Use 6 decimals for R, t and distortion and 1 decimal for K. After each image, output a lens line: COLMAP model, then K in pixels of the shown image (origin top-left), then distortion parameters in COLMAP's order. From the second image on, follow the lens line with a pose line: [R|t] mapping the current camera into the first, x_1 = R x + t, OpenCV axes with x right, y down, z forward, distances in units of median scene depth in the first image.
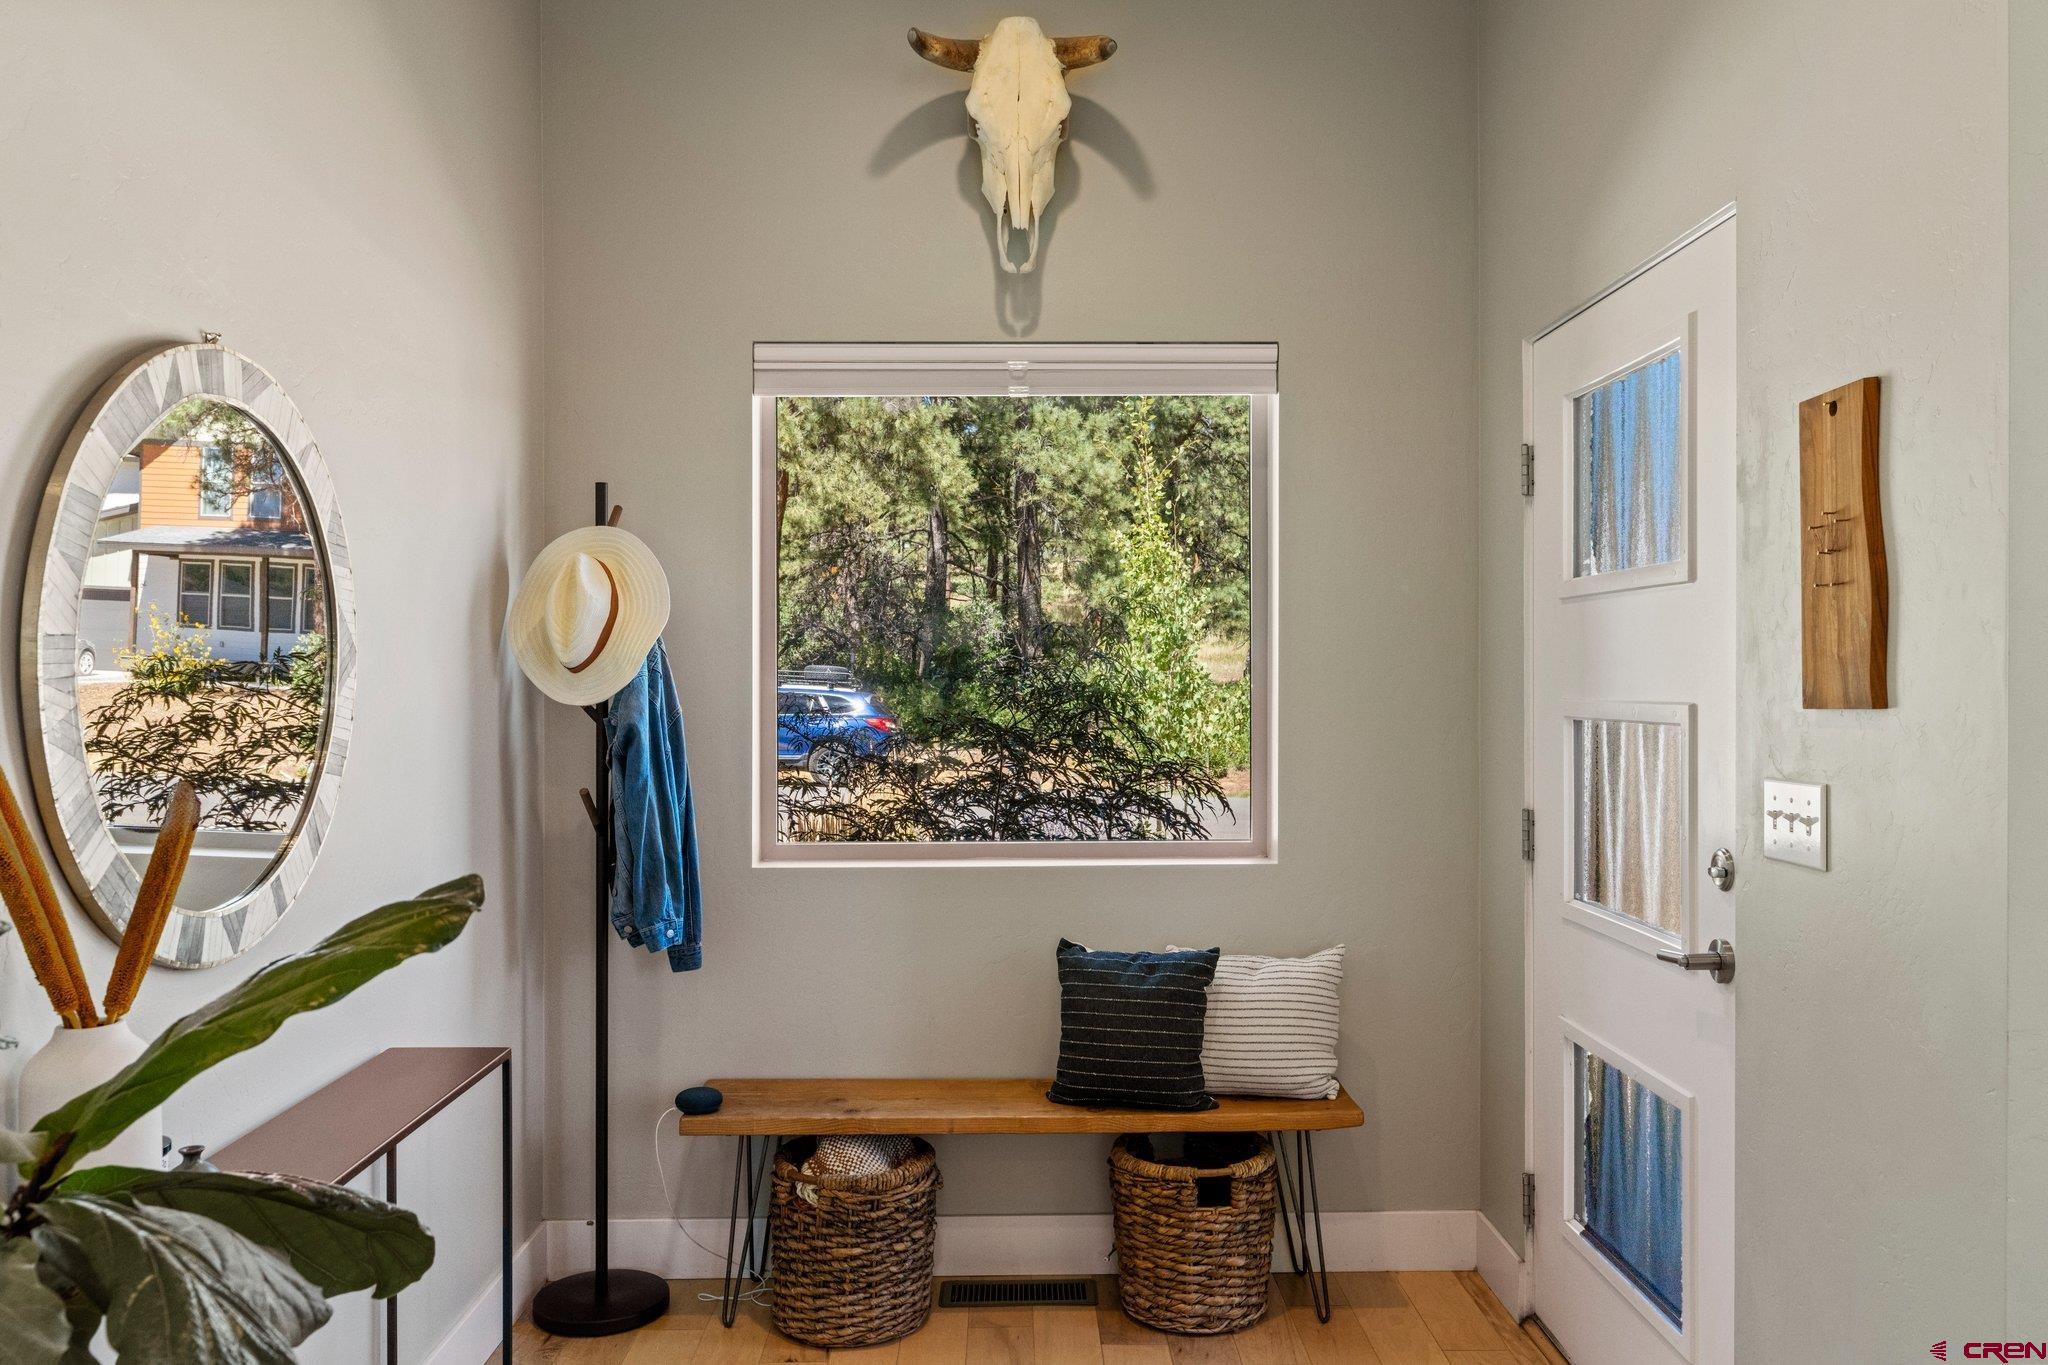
lens RADIAL K [[1520.4, 0, 1027.9], [0, 1520.4, 695.5], [0, 0, 1]] dist [-0.011645, 0.001651]
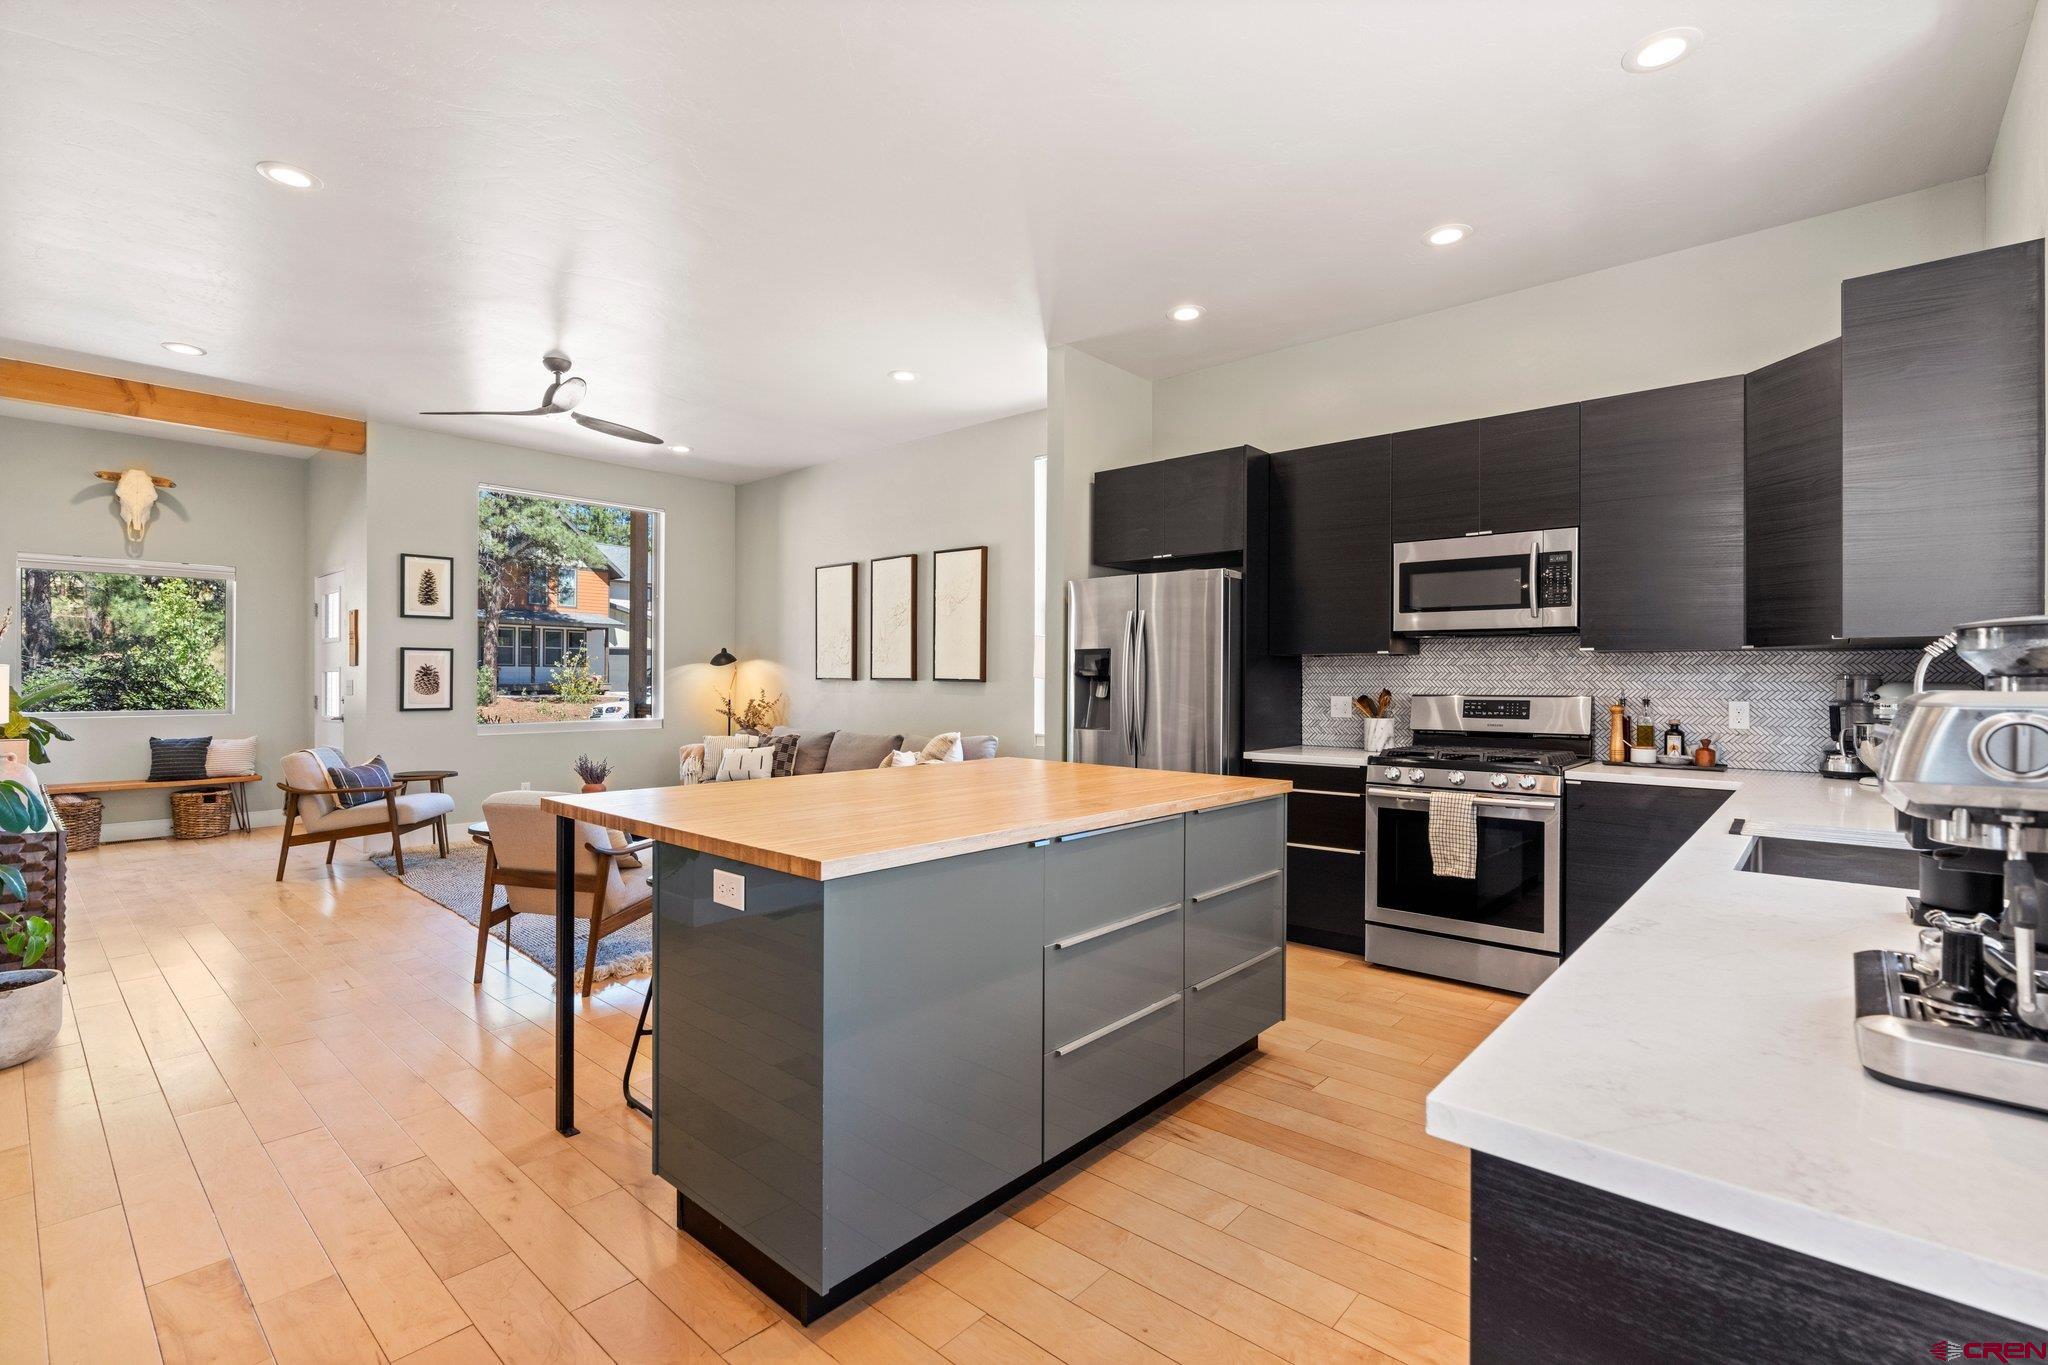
lens RADIAL K [[938.0, 0, 1042.0], [0, 938.0, 678.0], [0, 0, 1]] dist [-0.009816, 0.004347]
pose [[0.668494, 0.006297, 0.743690, -0.202527], [0.003706, 0.999924, -0.011798, 0.061313], [-0.743708, 0.010643, 0.668420, -1.918422]]
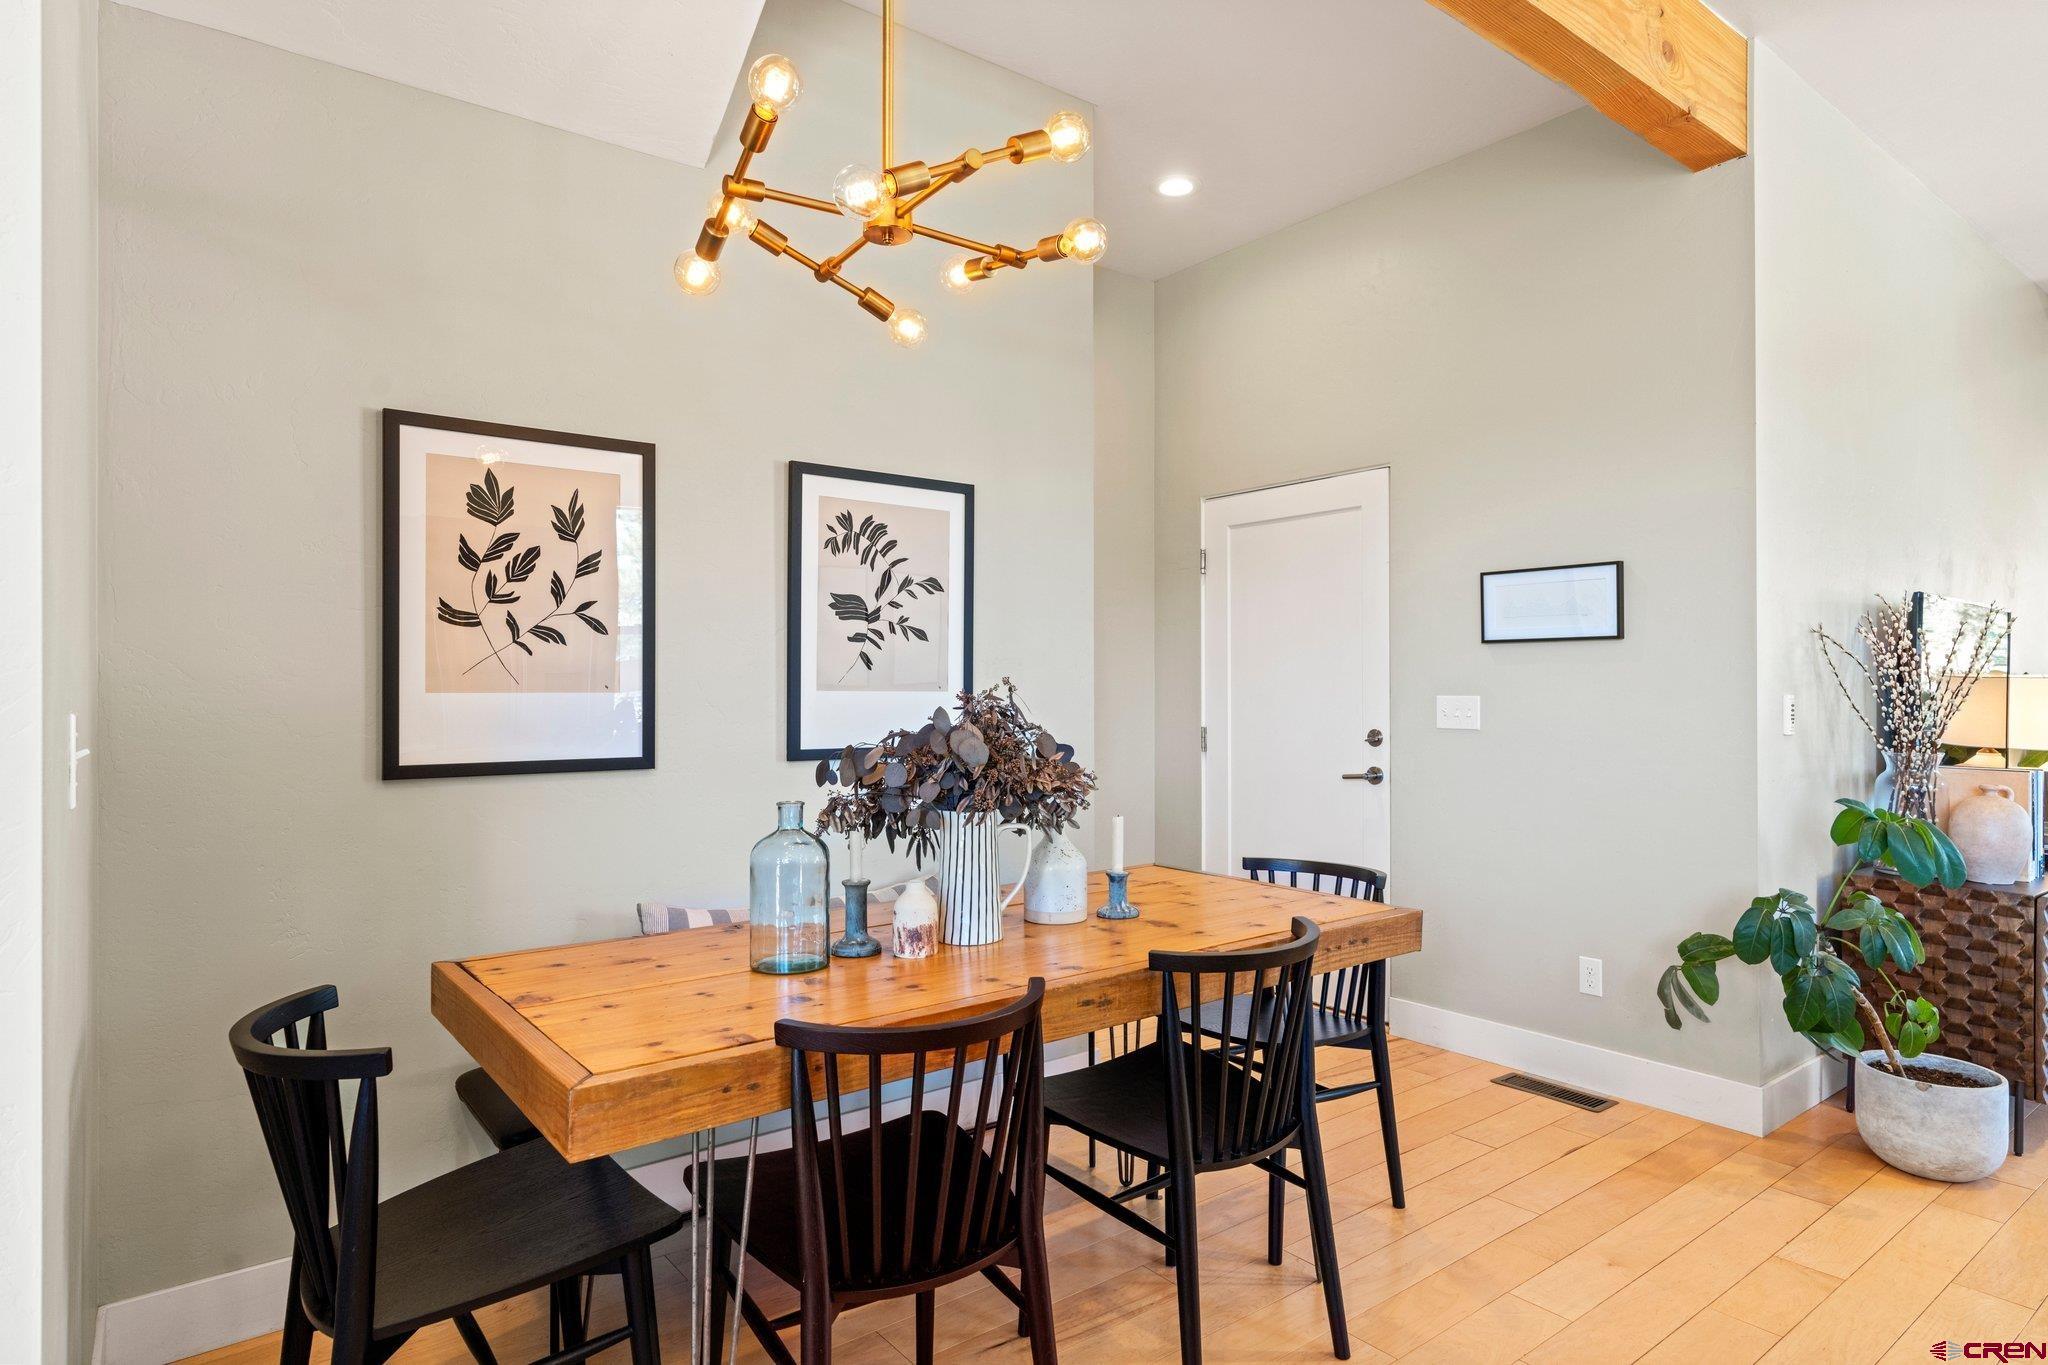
lens RADIAL K [[1160.1, 0, 1038.5], [0, 1160.1, 682.6], [0, 0, 1]] dist [-0.008892, 0.004627]
pose [[0.597163, -0.001369, -0.802119, 0.105298], [-0.012605, 0.999859, -0.011091, 0.060327], [0.802021, 0.016734, 0.597061, -1.649630]]
